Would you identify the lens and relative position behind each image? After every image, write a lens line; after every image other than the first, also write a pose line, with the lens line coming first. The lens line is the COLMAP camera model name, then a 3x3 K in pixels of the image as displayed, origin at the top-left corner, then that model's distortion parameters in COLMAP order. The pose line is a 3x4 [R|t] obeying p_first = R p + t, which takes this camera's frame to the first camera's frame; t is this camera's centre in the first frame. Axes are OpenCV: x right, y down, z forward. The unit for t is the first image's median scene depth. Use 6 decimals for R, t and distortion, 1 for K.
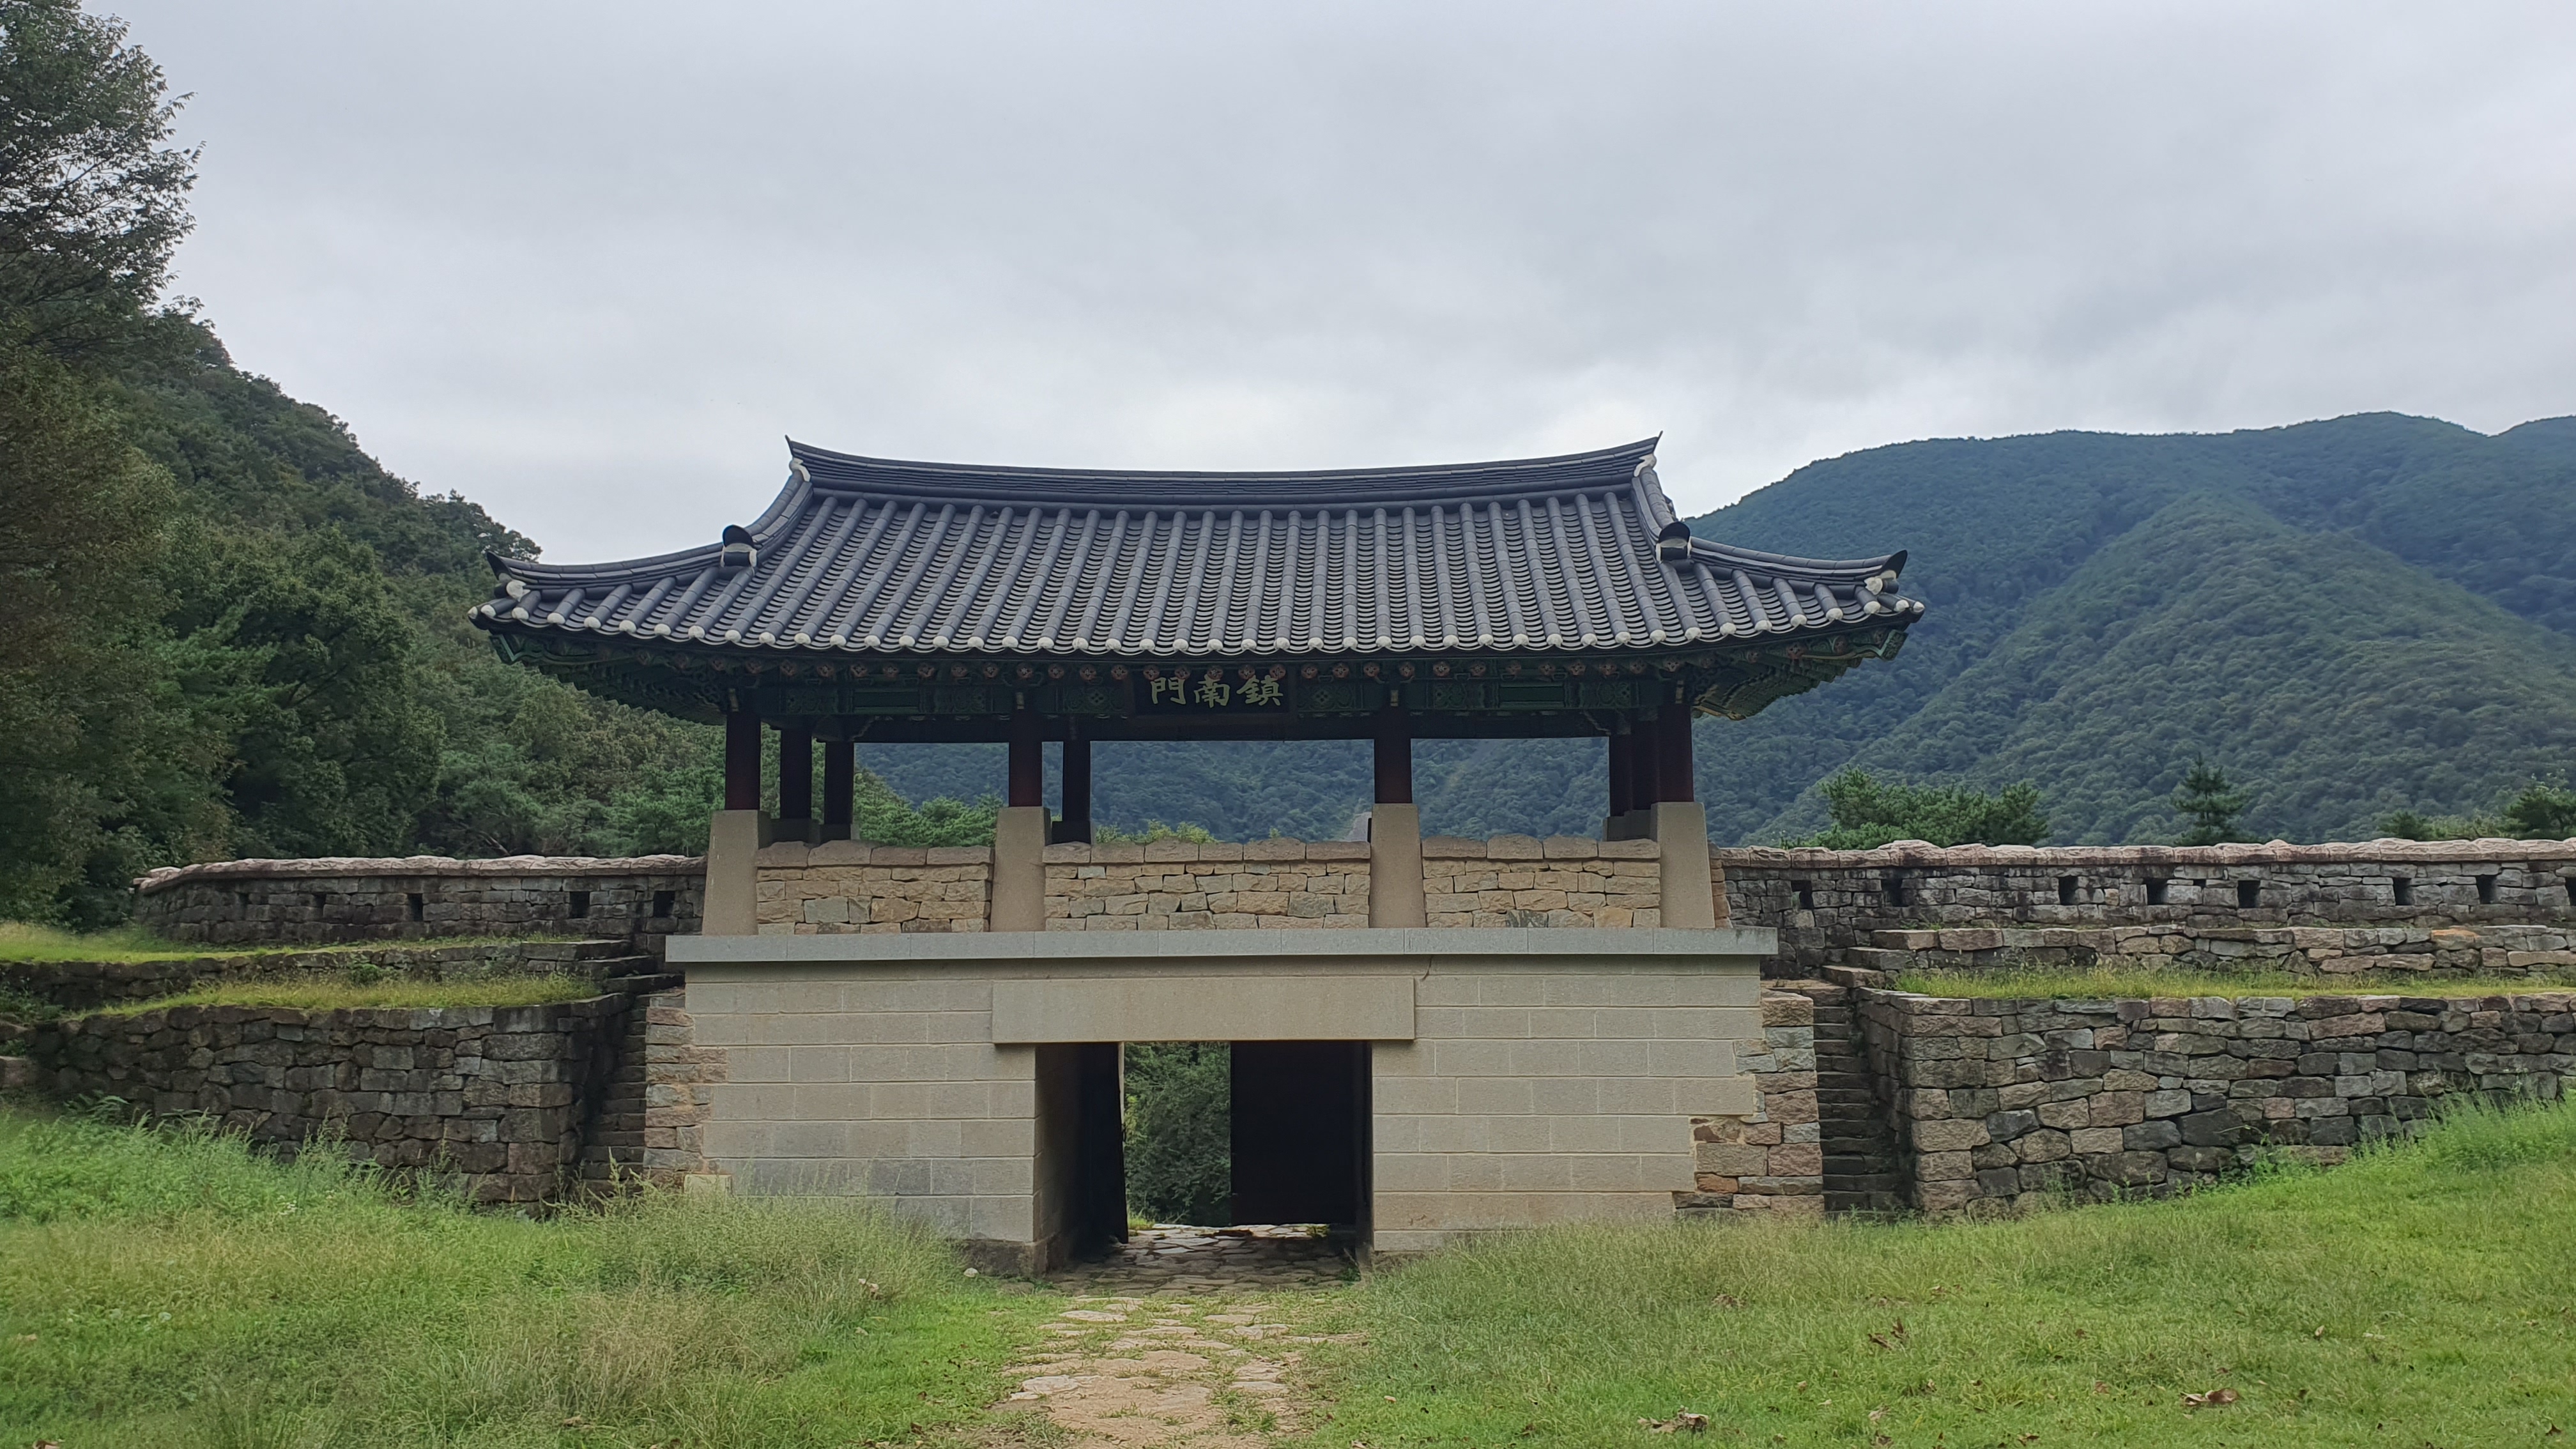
lens RADIAL K [[1972.4, 0, 1291.1], [0, 1972.4, 726.2], [0, 0, 1]] dist [0.003233, 0.007371]
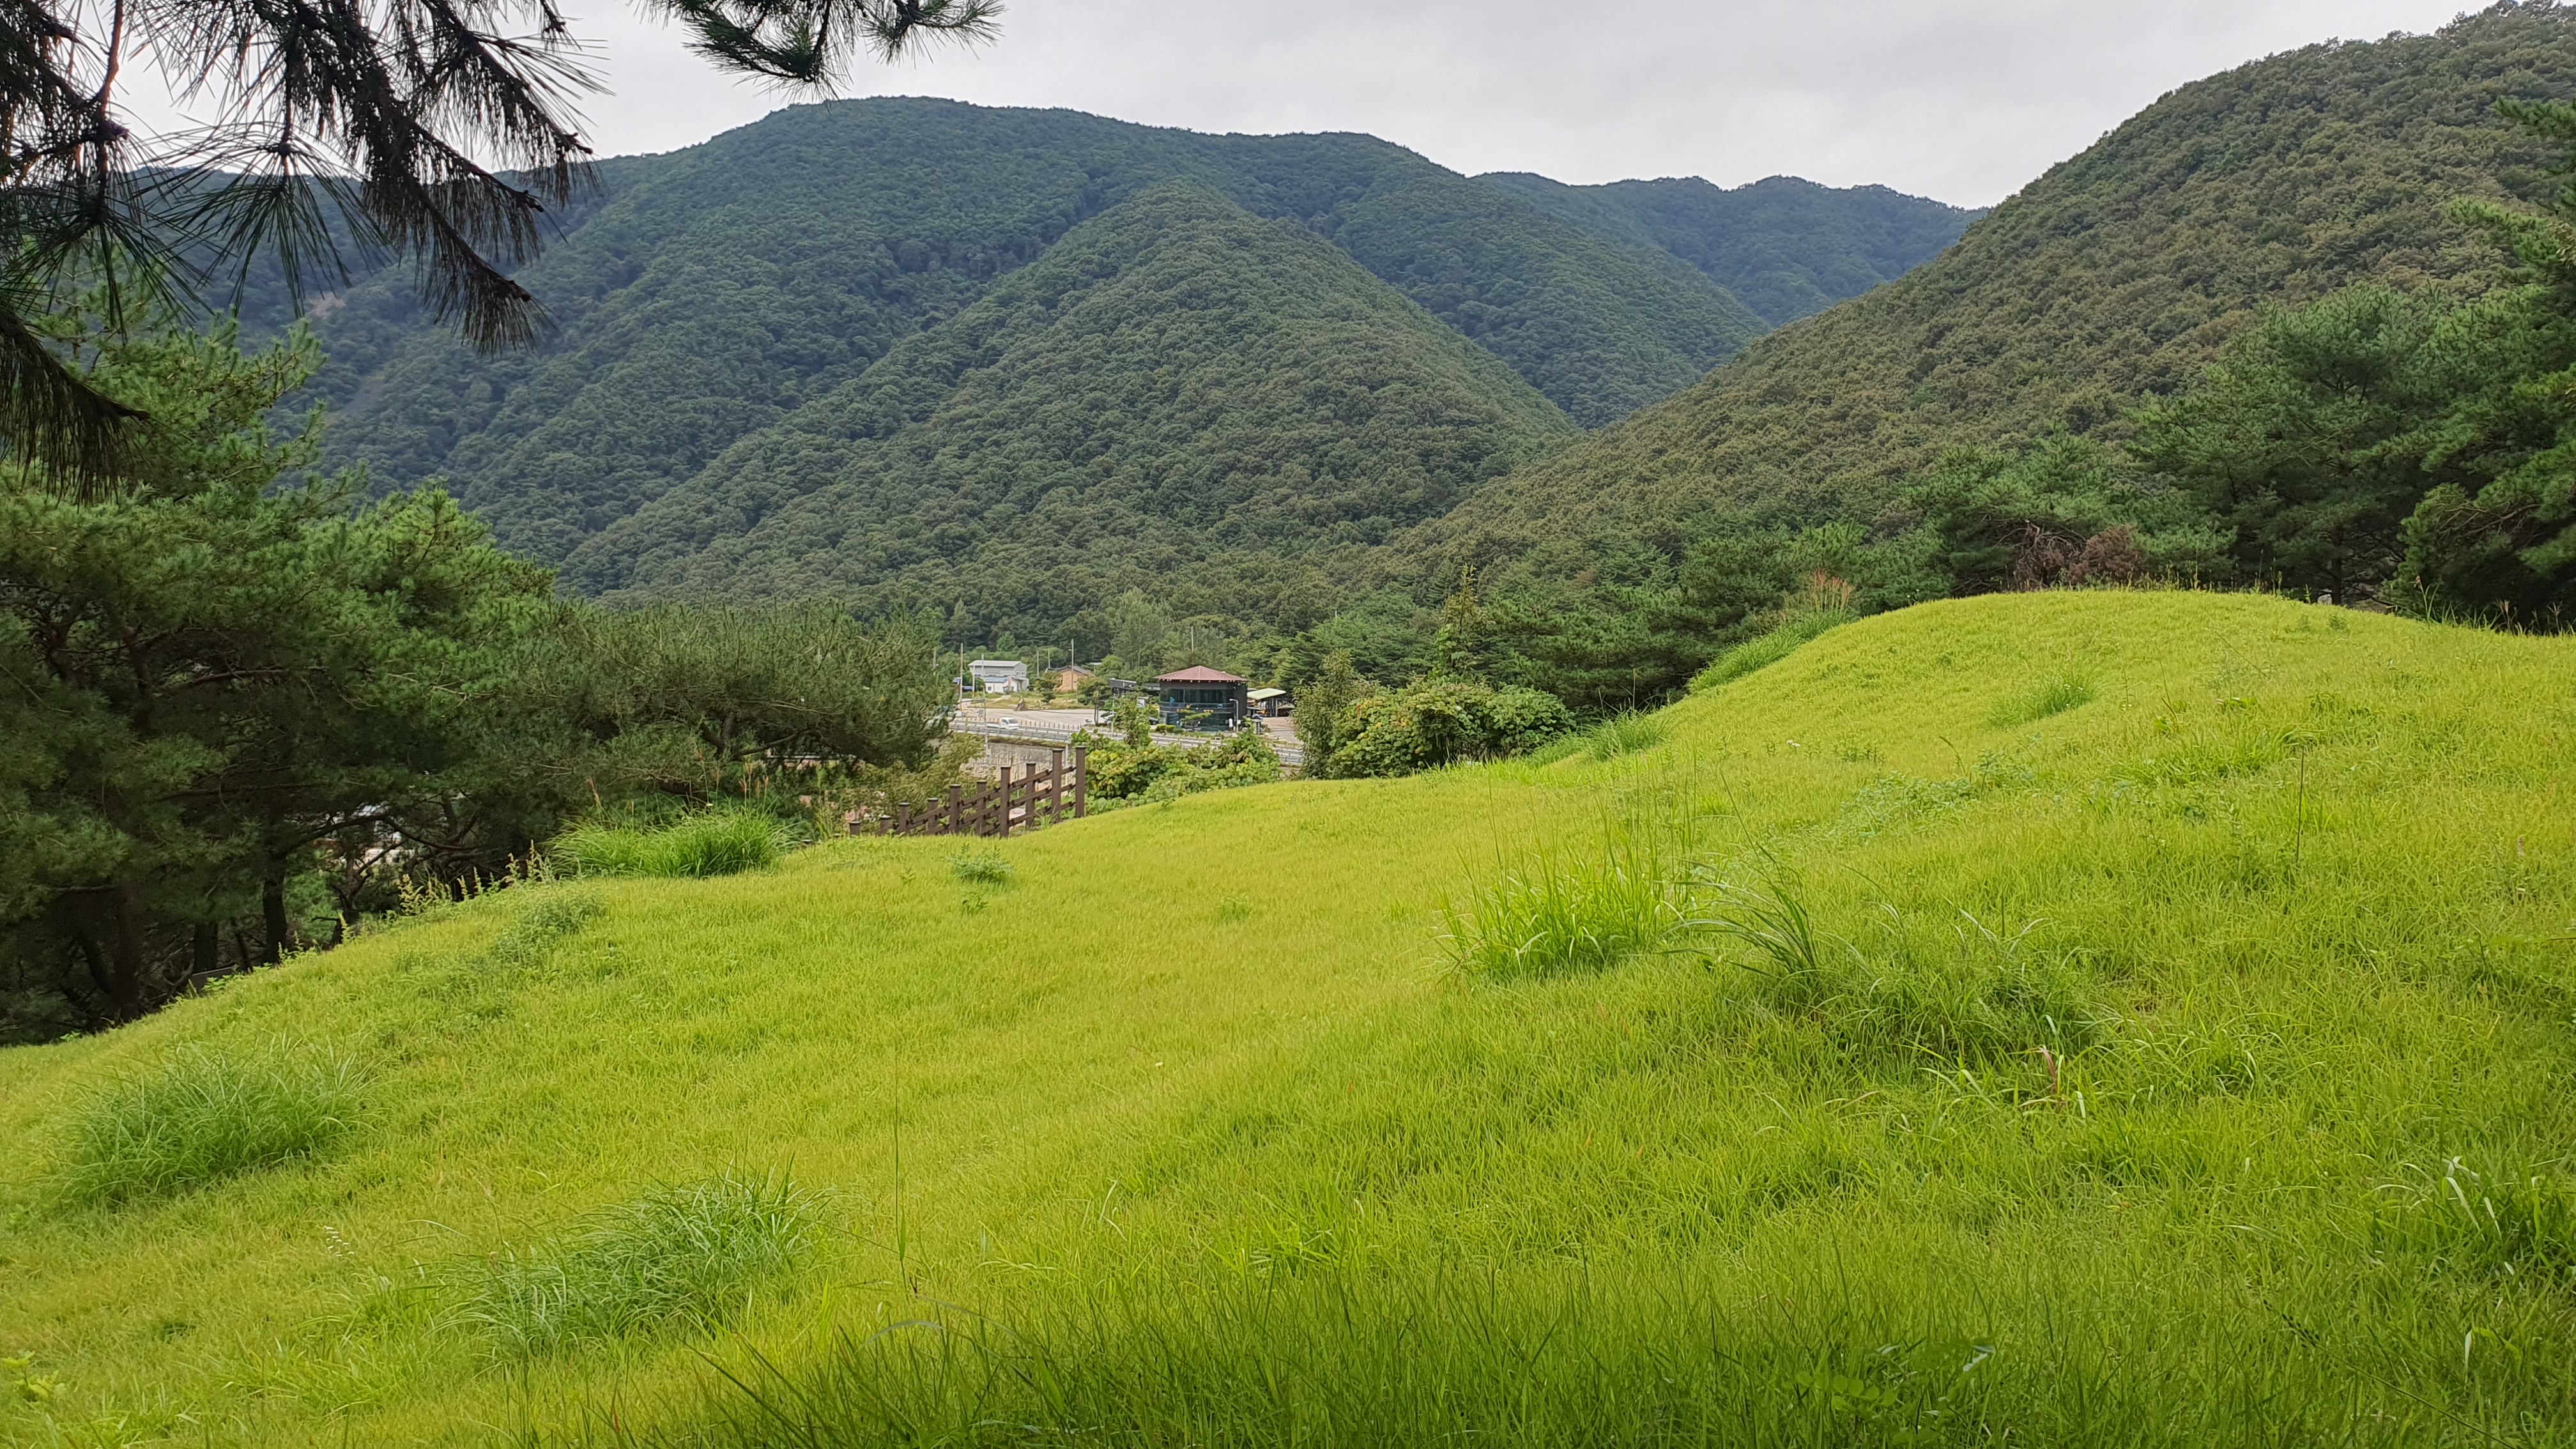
lens RADIAL K [[1972.4, 0, 1280.5], [0, 1972.4, 726.7], [0, 0, 1]] dist [0.003233, 0.007371]
pose [[0.897622, 0.003819, 0.440749, 0.125740], [-0.062751, 0.990884, 0.119213, 0.038824], [-0.436276, -0.134665, 0.889679, 0.142303]]
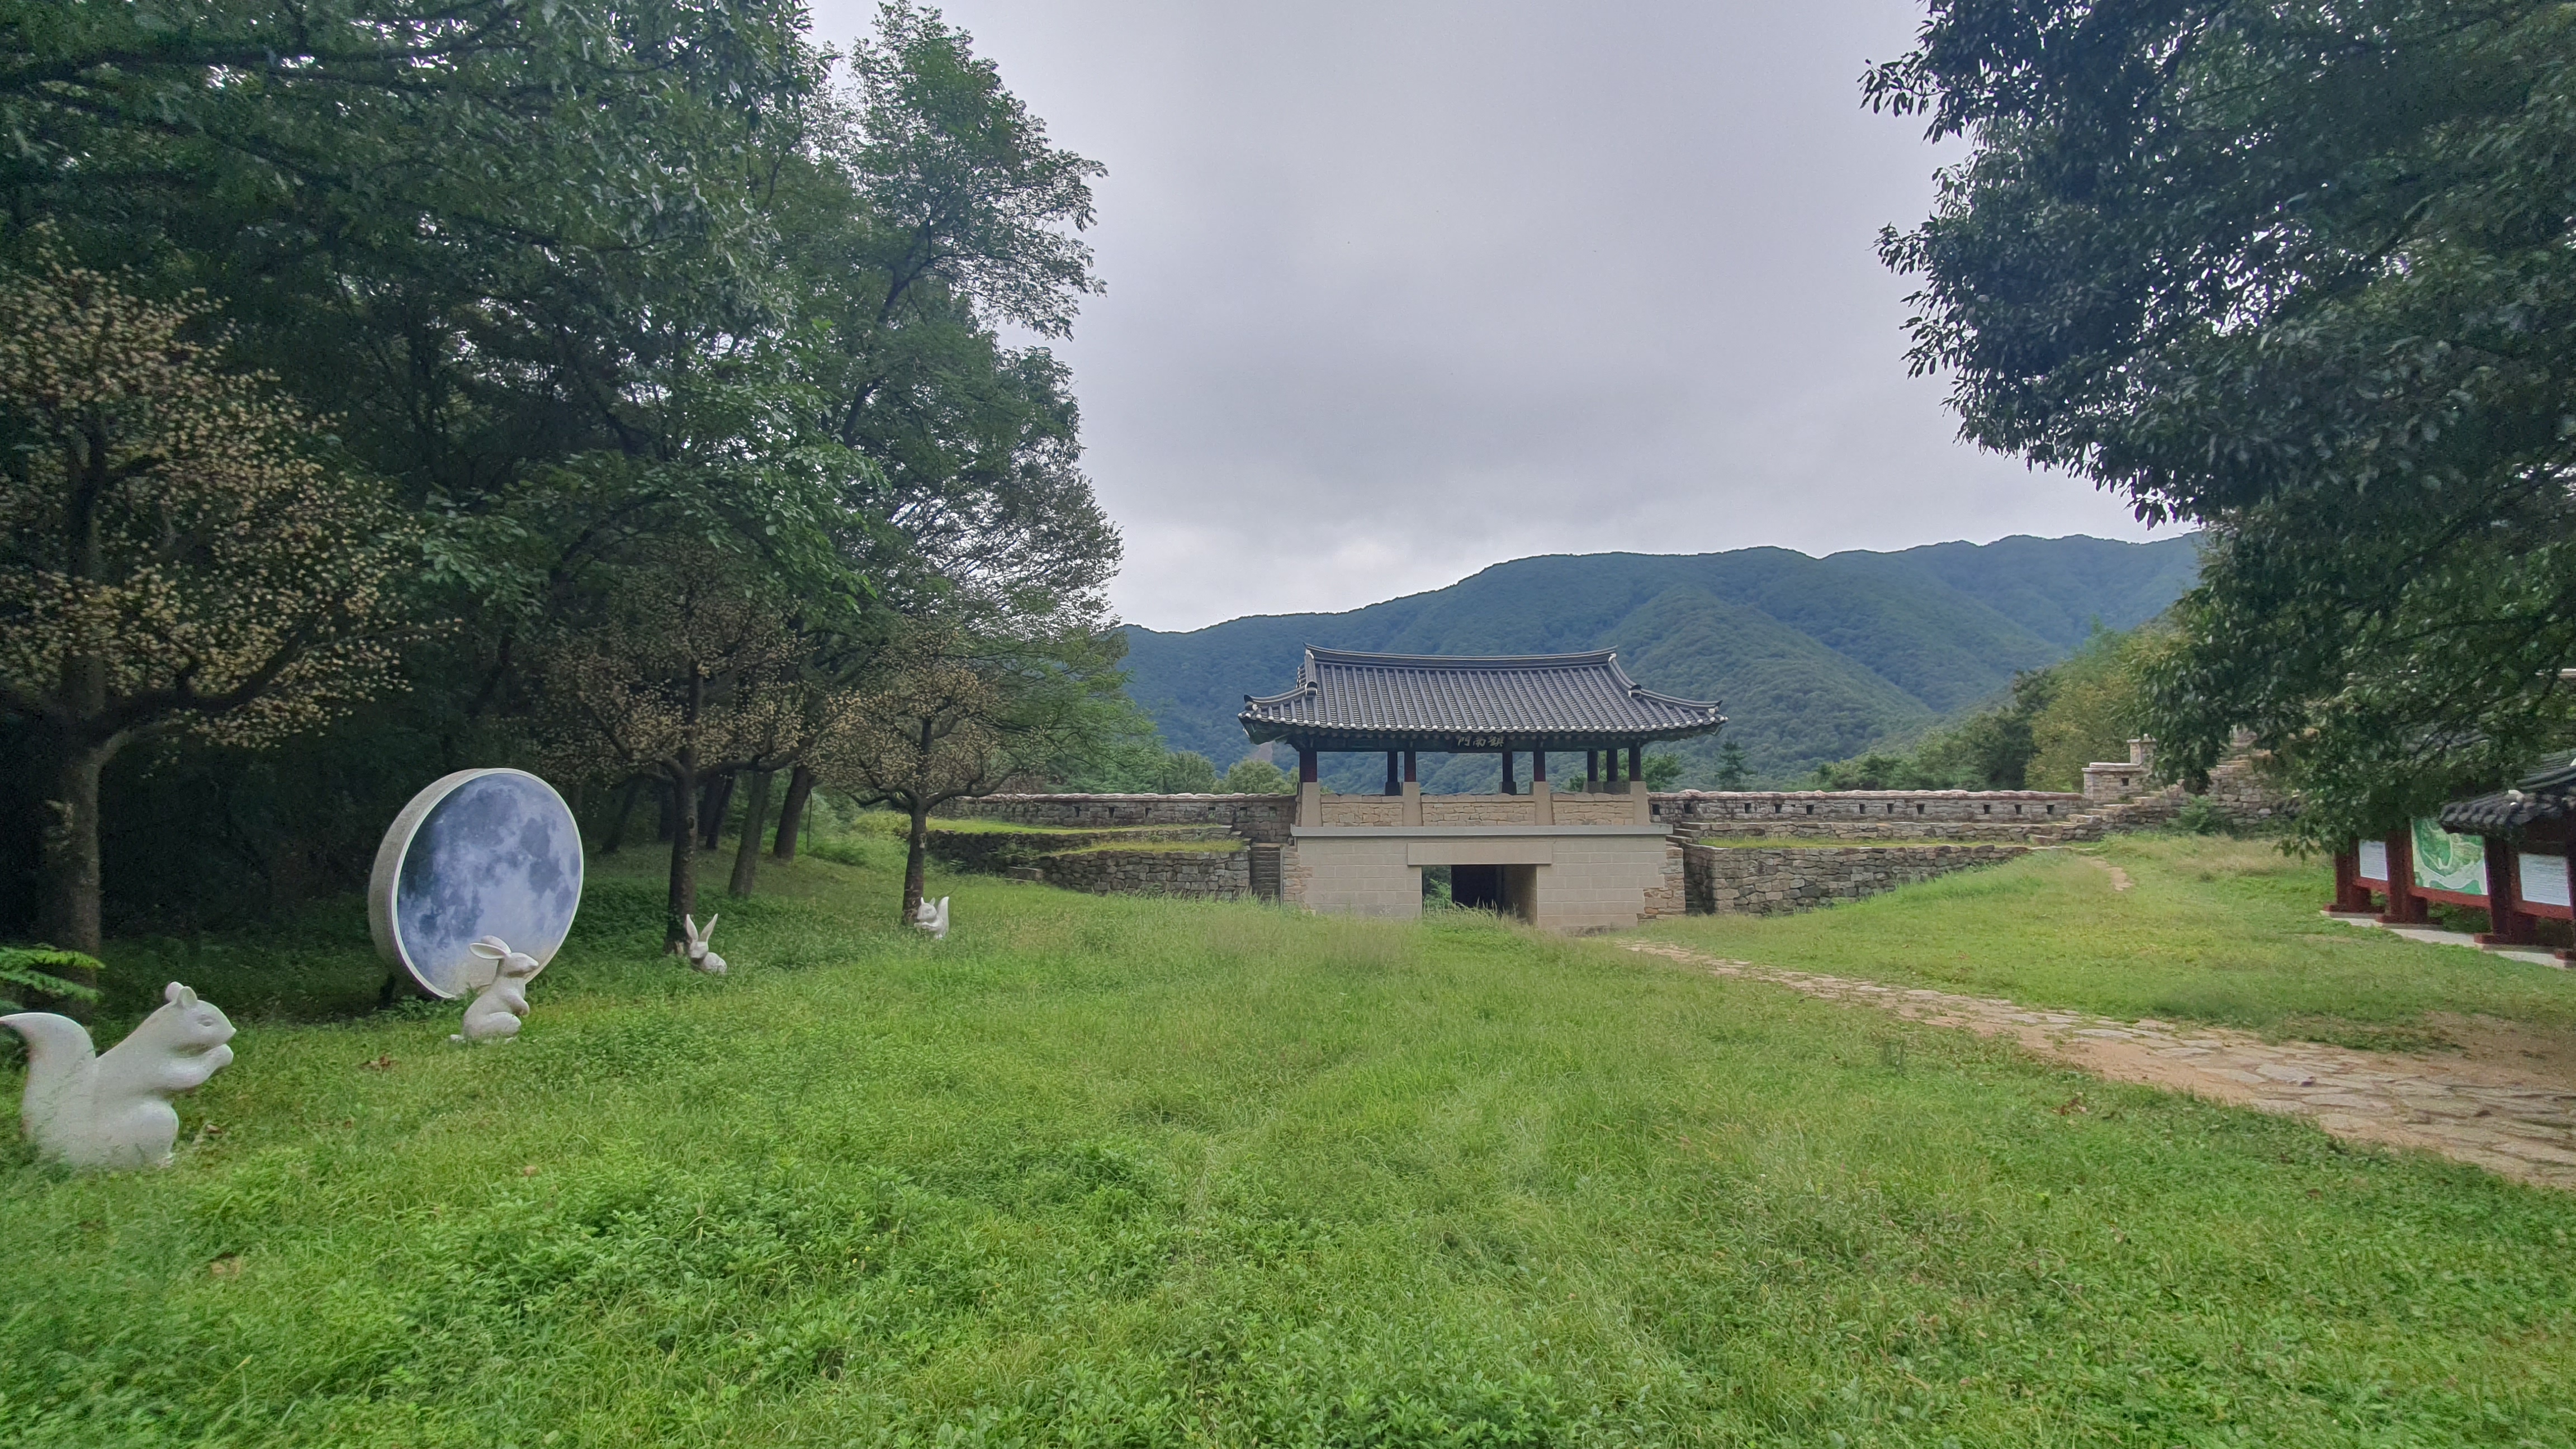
lens RADIAL K [[1014.3, 0, 1301.3], [0, 1014.3, 711.8], [0, 0, 1]] dist [-0.001994, -0.000068]
pose [[0.996967, 0.009474, 0.077251, -0.008737], [-0.010824, 0.999796, 0.017078, -0.001777], [-0.077073, -0.017862, 0.996865, -0.009600]]
